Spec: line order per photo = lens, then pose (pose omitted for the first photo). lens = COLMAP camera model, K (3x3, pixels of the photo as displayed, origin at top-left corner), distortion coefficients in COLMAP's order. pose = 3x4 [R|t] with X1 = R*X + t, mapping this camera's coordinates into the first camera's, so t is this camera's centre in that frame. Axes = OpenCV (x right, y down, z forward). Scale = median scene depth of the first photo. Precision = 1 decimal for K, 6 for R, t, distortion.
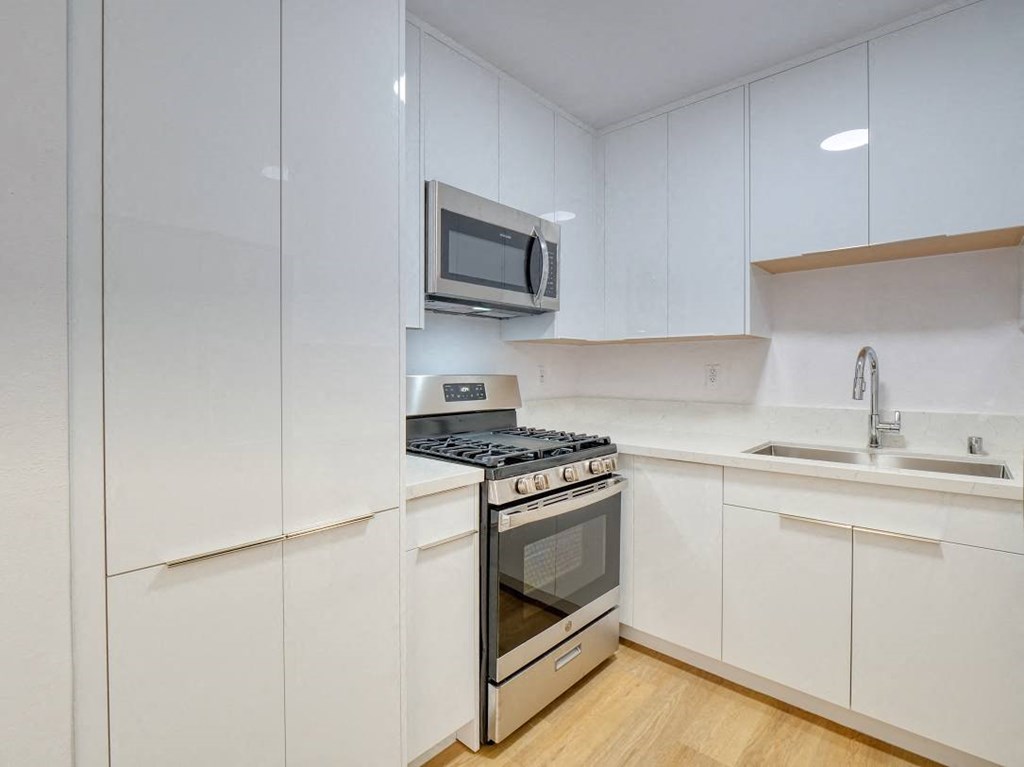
lens RADIAL K [[497.4, 0, 510.8], [0, 497.4, 377.9], [0, 0, 1]] dist [-0.000935, -0.003005]
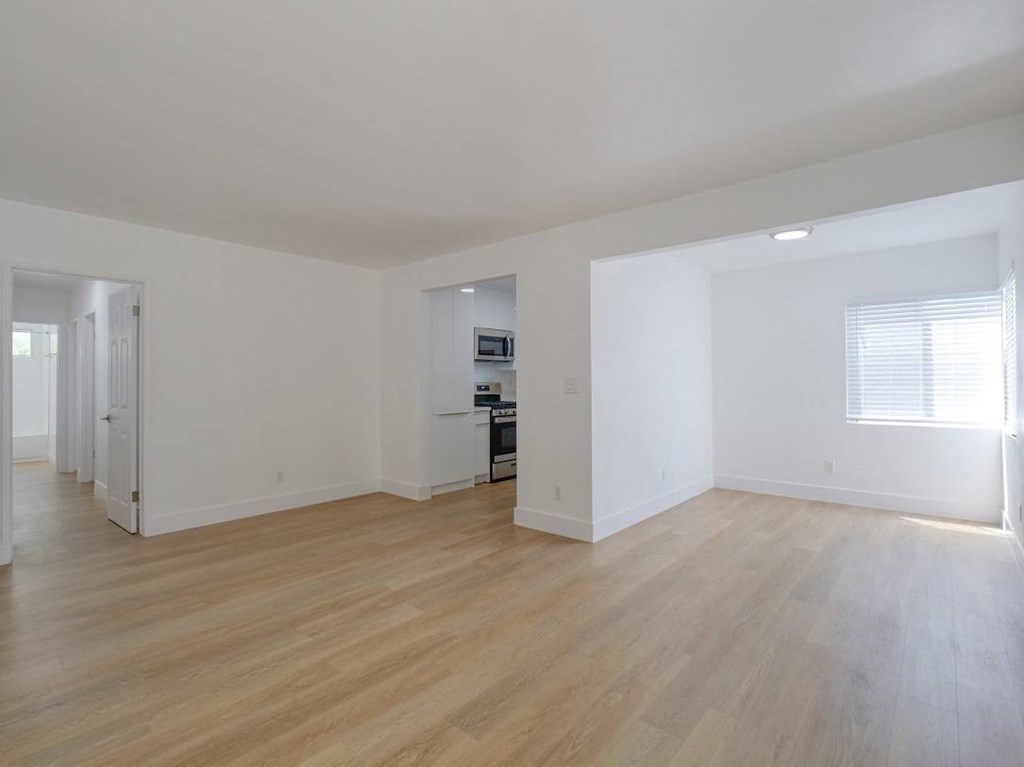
lens RADIAL K [[497.4, 0, 511.0], [0, 497.4, 380.6], [0, 0, 1]] dist [-0.000935, -0.003005]
pose [[0.999722, -0.001421, 0.023517, 0.007363], [0.001721, 0.999917, -0.012746, 0.023022], [-0.023497, 0.012783, 0.999642, -2.241450]]
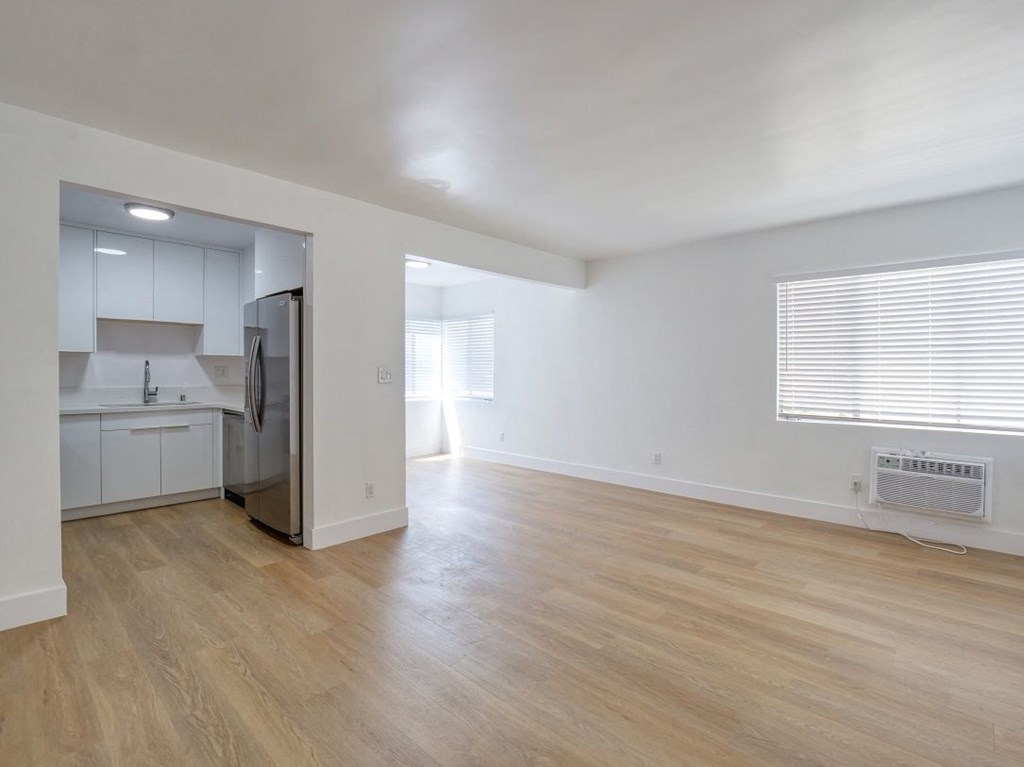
lens RADIAL K [[497.4, 0, 502.6], [0, 497.4, 375.3], [0, 0, 1]] dist [-0.000935, -0.003005]
pose [[0.034753, -0.005831, 0.999379, -1.613486], [0.008076, 0.999952, 0.005554, 0.010879], [-0.999363, 0.007878, 0.034798, -0.801659]]
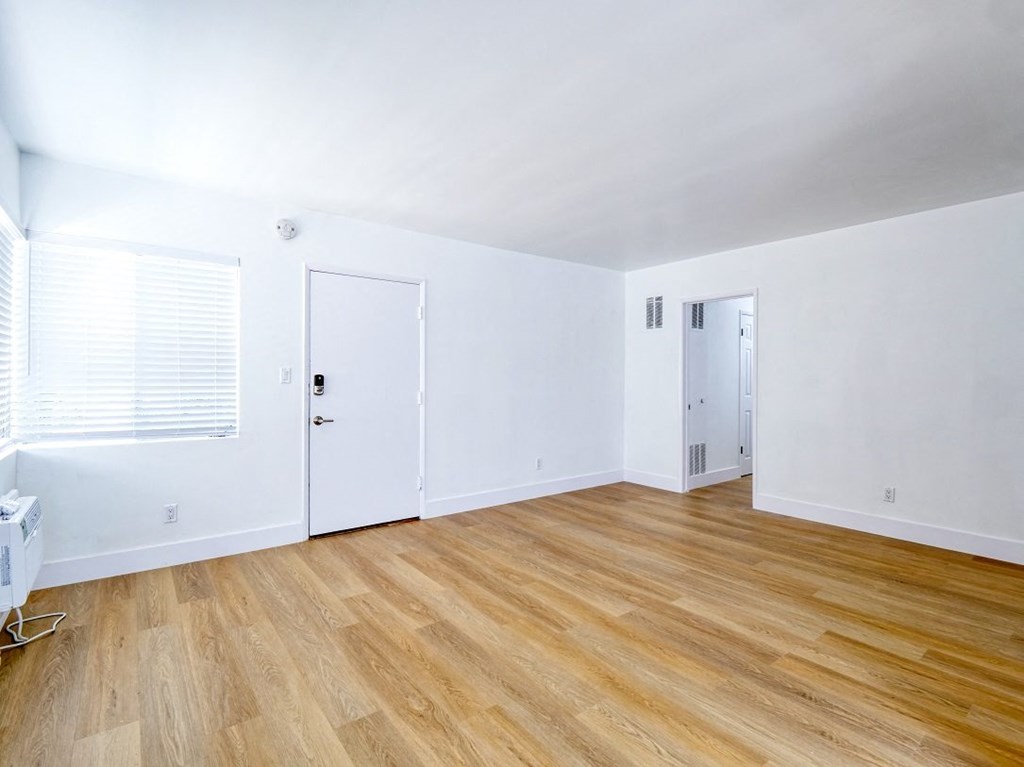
lens RADIAL K [[497.4, 0, 512.2], [0, 497.4, 379.6], [0, 0, 1]] dist [-0.000935, -0.003005]
pose [[-0.169769, 0.003813, -0.985477, 1.112819], [-0.016013, 0.999850, 0.006627, 0.010318], [0.985354, 0.016905, -0.169682, -0.956688]]
